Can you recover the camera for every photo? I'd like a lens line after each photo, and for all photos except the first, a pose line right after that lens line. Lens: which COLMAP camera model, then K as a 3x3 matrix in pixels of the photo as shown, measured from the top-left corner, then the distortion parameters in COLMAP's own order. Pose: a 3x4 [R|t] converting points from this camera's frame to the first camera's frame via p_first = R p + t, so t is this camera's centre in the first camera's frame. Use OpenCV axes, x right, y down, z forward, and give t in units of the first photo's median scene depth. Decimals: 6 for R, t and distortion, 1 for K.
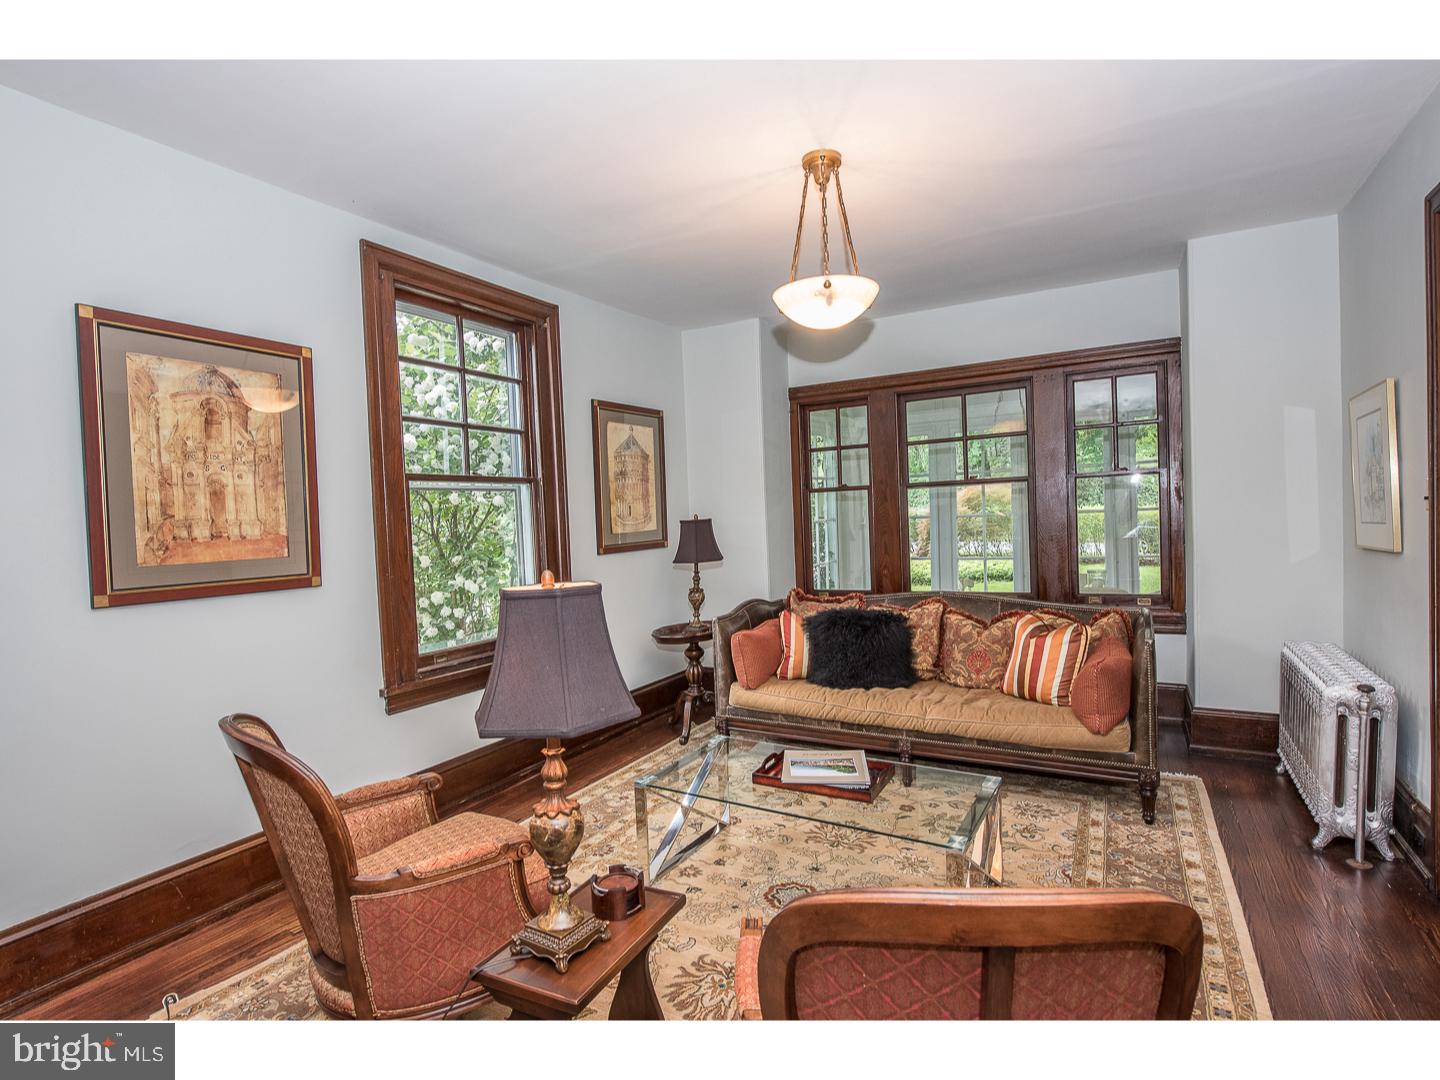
lens RADIAL K [[739.3, 0, 719.6], [0, 739.3, 540.4], [0, 0, 1]] dist [-0.000186, -0.000109]
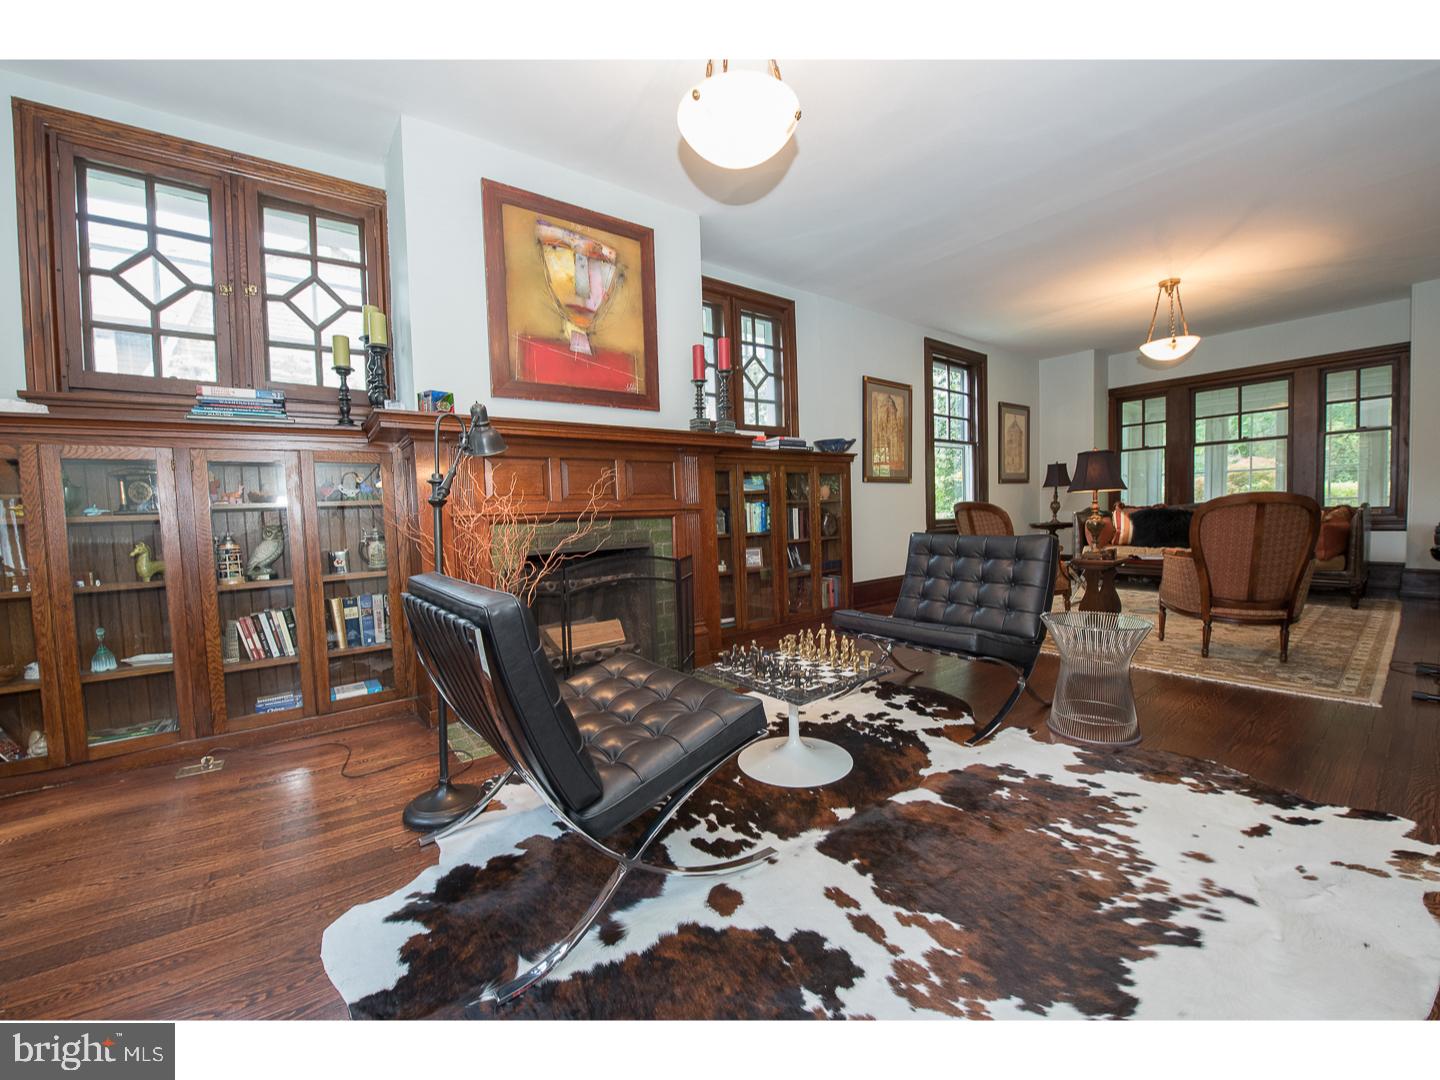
lens RADIAL K [[579.2, 0, 717.4], [0, 579.2, 542.0], [0, 0, 1]] dist [-0.016967, -0.000227]
pose [[0.921089, 0.031554, -0.388072, -0.251329], [-0.018469, 0.999130, 0.037405, 0.129886], [0.388914, -0.027286, 0.920870, -0.665332]]
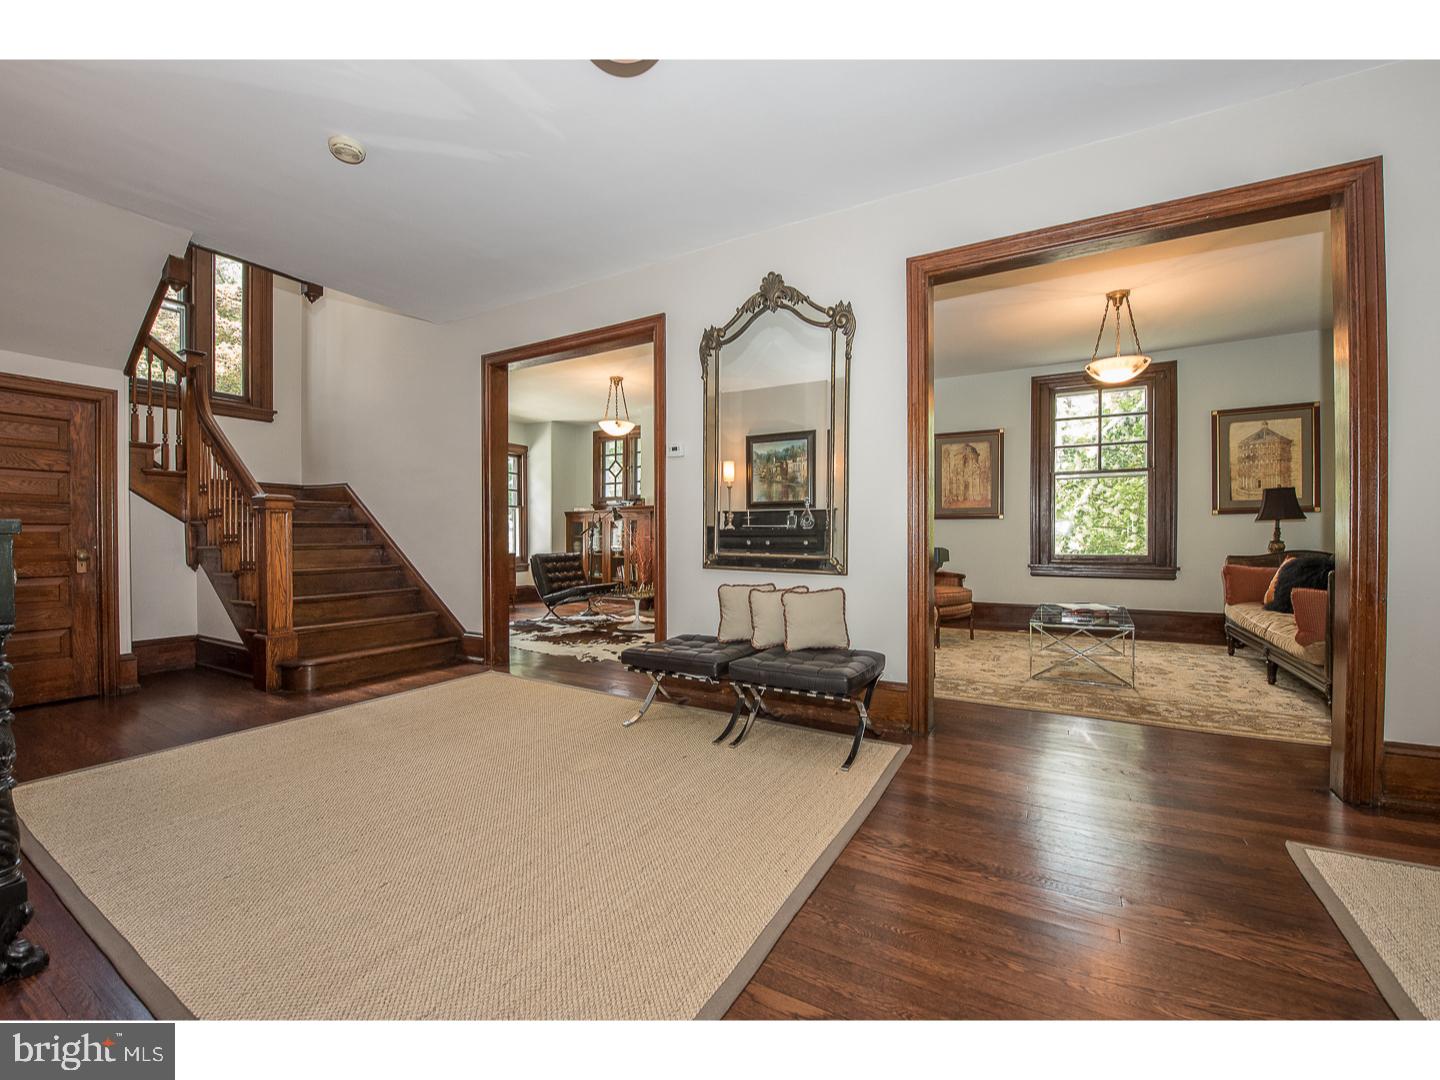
lens RADIAL K [[579.2, 0, 720.0], [0, 579.2, 539.4], [0, 0, 1]] dist [-0.016967, -0.000227]
pose [[-0.008671, 0.039153, -0.999196, 1.004173], [-0.034245, 0.998635, 0.039428, 0.058056], [0.999376, 0.034559, -0.007319, 0.011658]]
